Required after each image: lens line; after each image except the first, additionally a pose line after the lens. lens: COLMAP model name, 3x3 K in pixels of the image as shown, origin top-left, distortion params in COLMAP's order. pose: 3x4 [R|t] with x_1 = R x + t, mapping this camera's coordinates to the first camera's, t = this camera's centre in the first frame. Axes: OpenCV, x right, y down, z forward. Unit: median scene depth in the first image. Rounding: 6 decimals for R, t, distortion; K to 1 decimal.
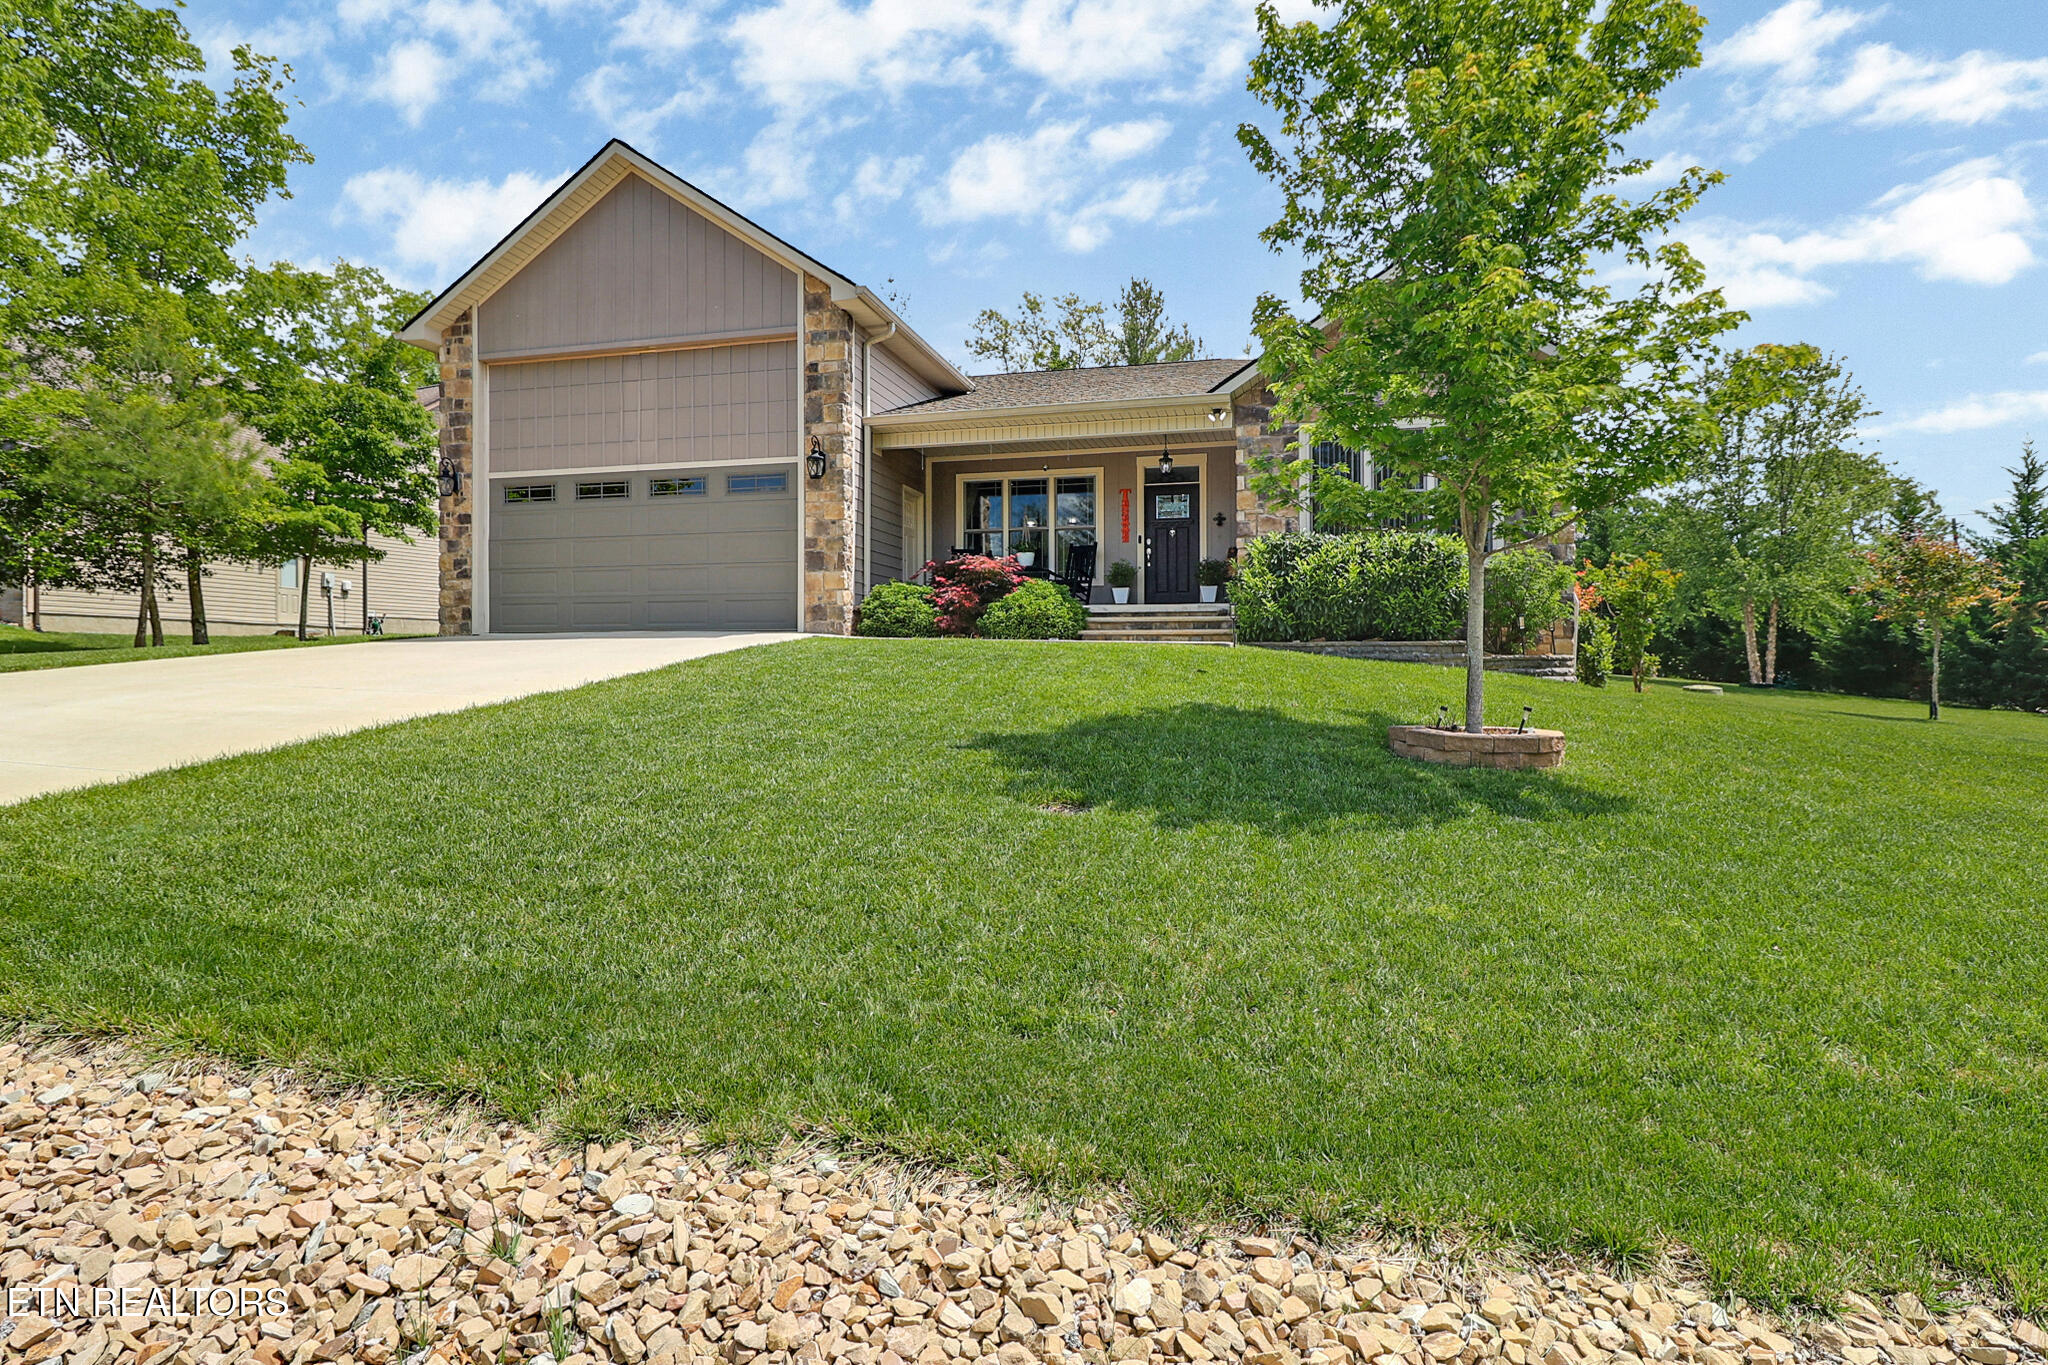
lens RADIAL K [[1014.7, 0, 1054.9], [0, 1014.7, 676.4], [0, 0, 1]] dist [-0.004081, -0.000445]
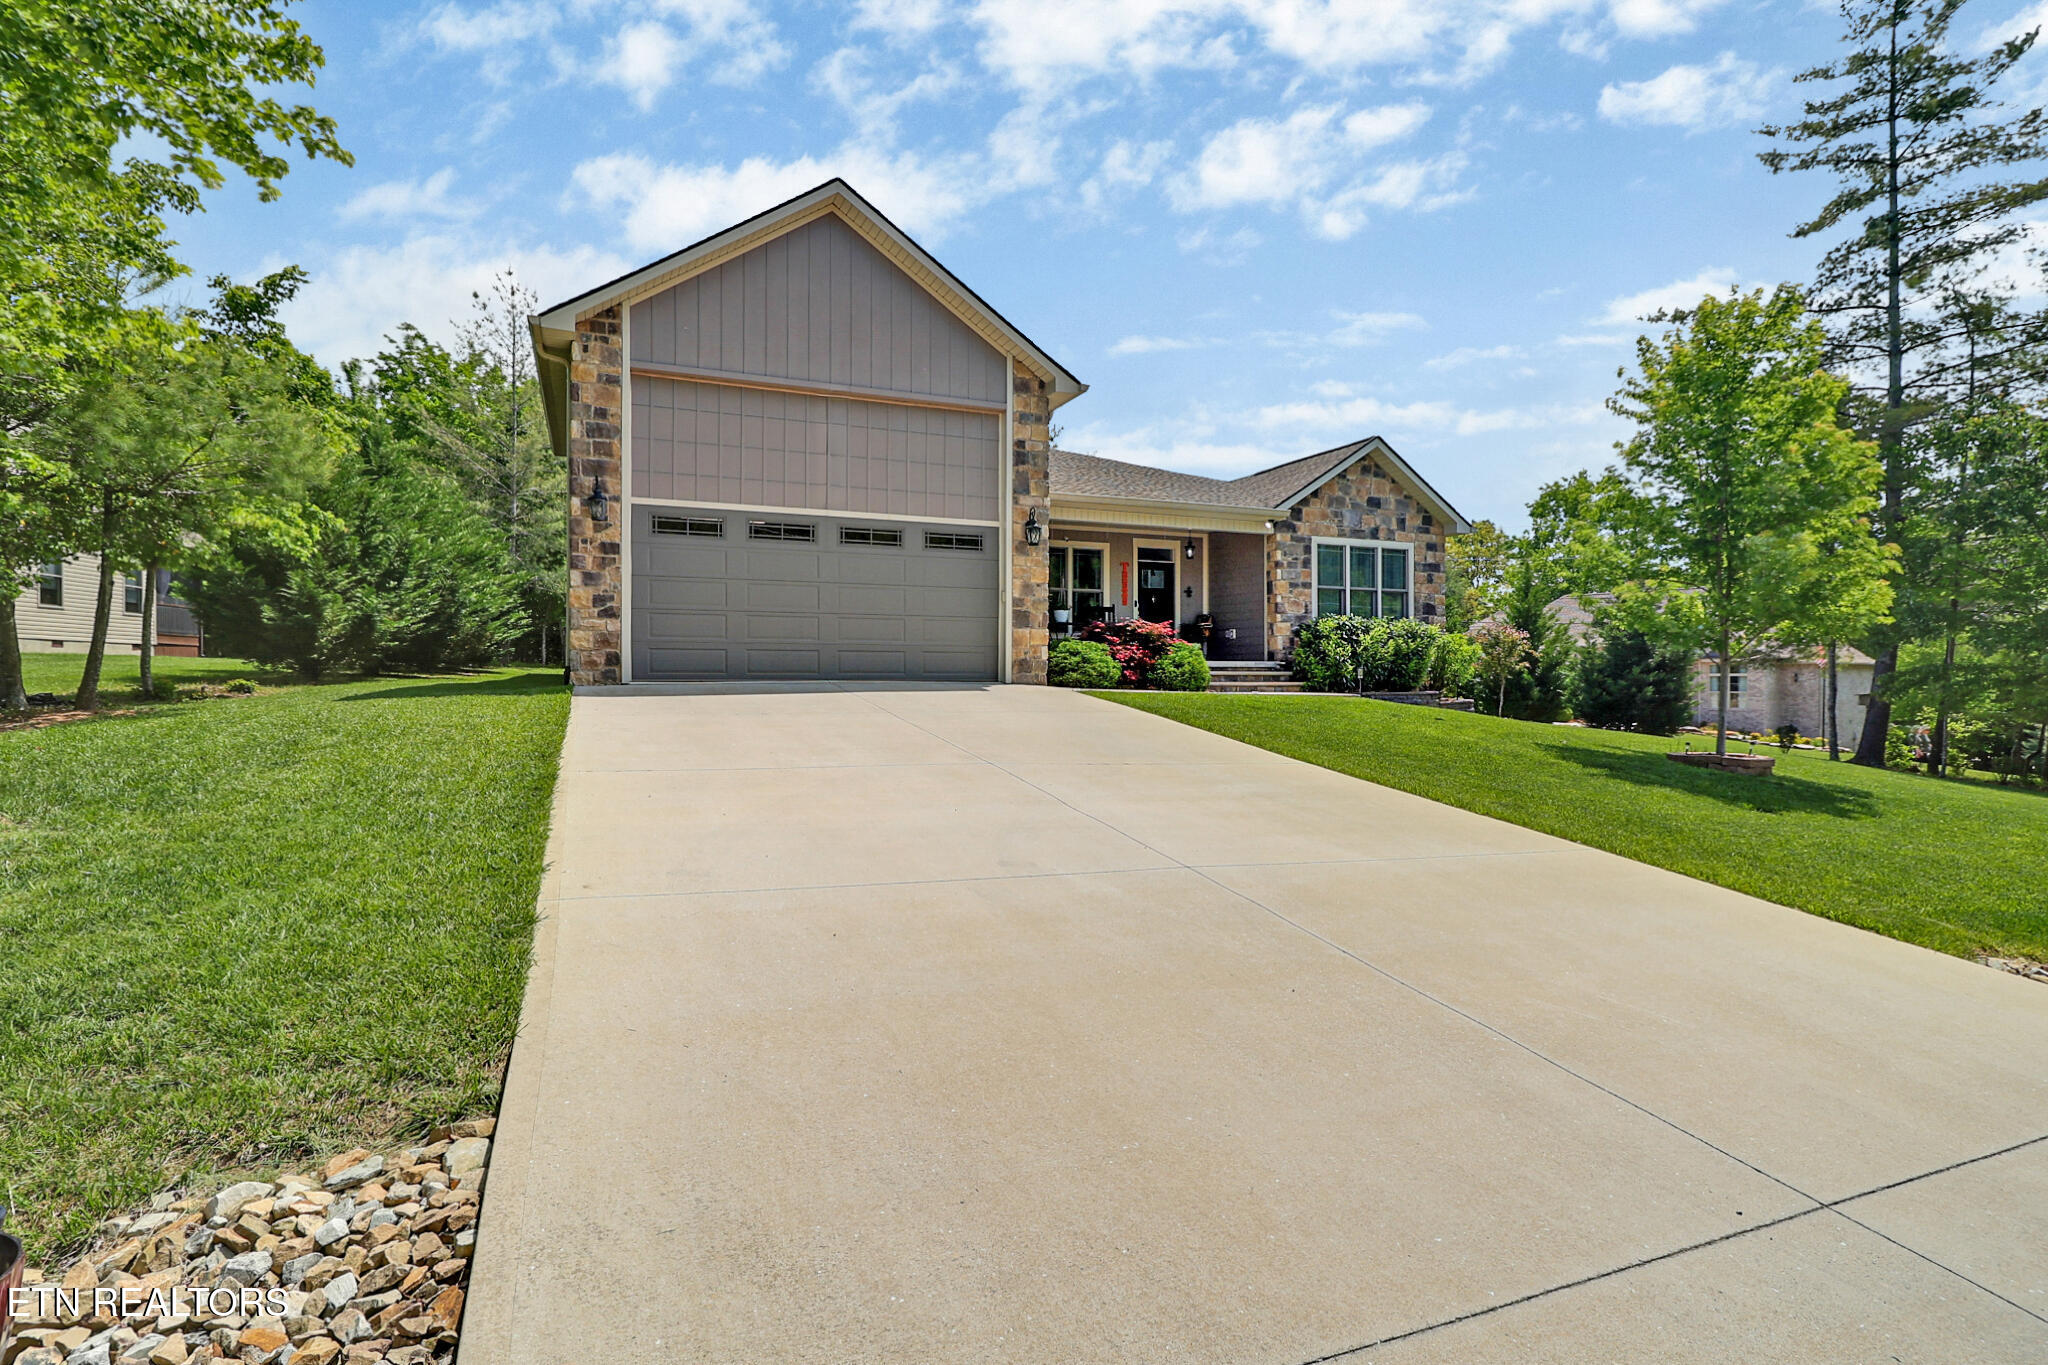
lens RADIAL K [[893.9, 0, 1024.0], [0, 893.9, 682.5], [0, 0, 1]] dist [0.000310, -0.008798]
pose [[0.825037, -0.002298, 0.565073, -0.765691], [0.003266, 0.999994, -0.000702, -0.042570], [-0.565069, 0.002425, 0.825040, 0.188153]]
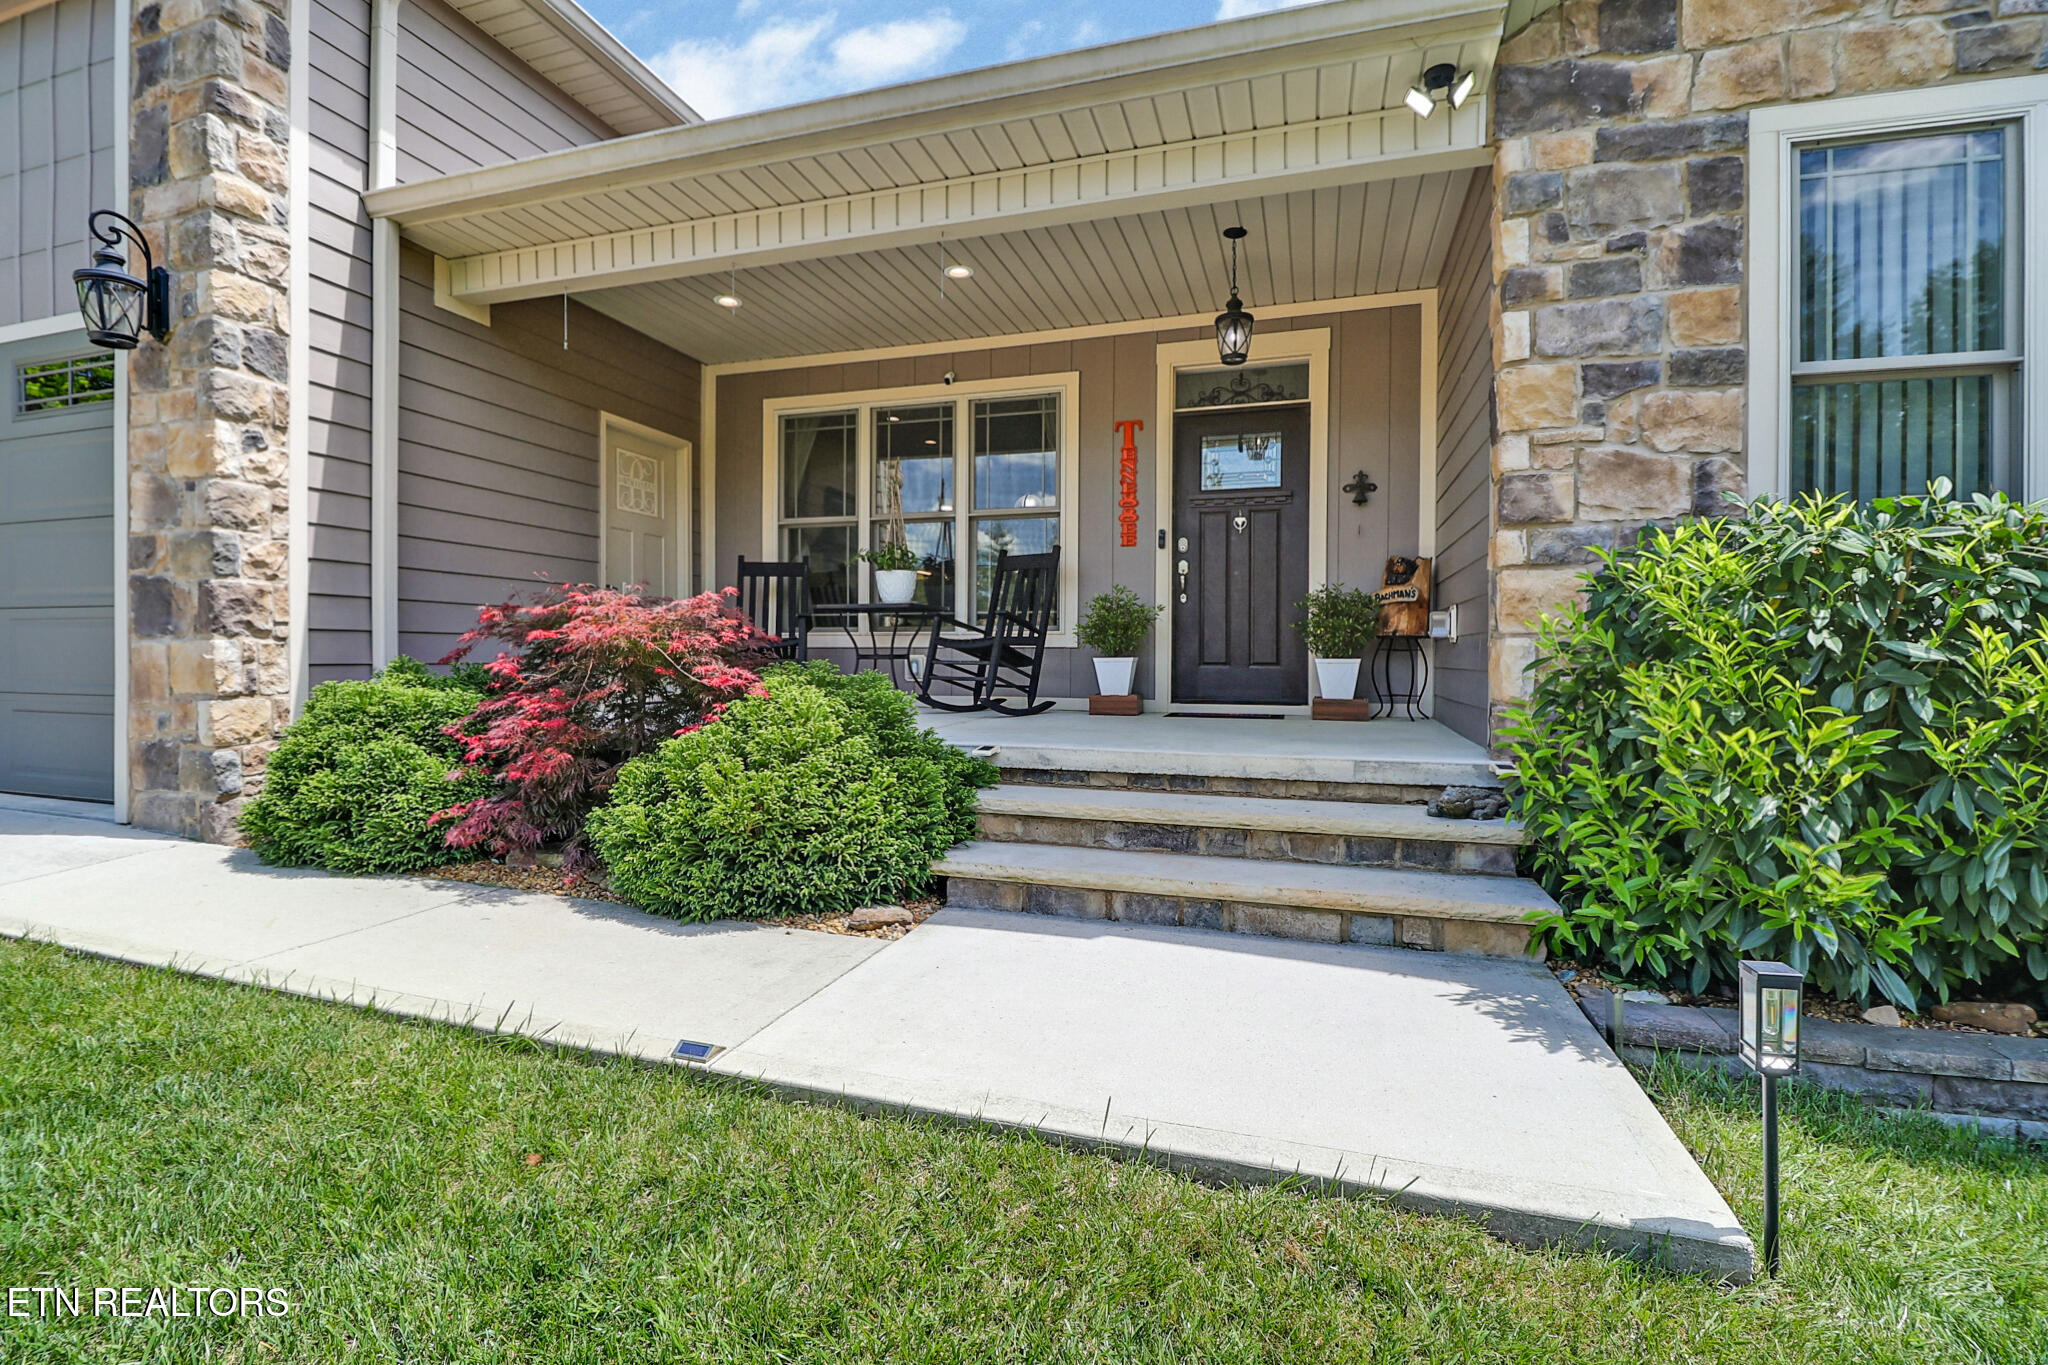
lens RADIAL K [[930.4, 0, 1014.0], [0, 930.4, 671.6], [0, 0, 1]] dist [0.013334, -0.013750]
pose [[0.996868, 0.007522, -0.078731, 0.061578], [-0.007290, 0.999968, 0.003227, -0.093247], [0.078753, -0.002643, 0.996891, 0.704742]]
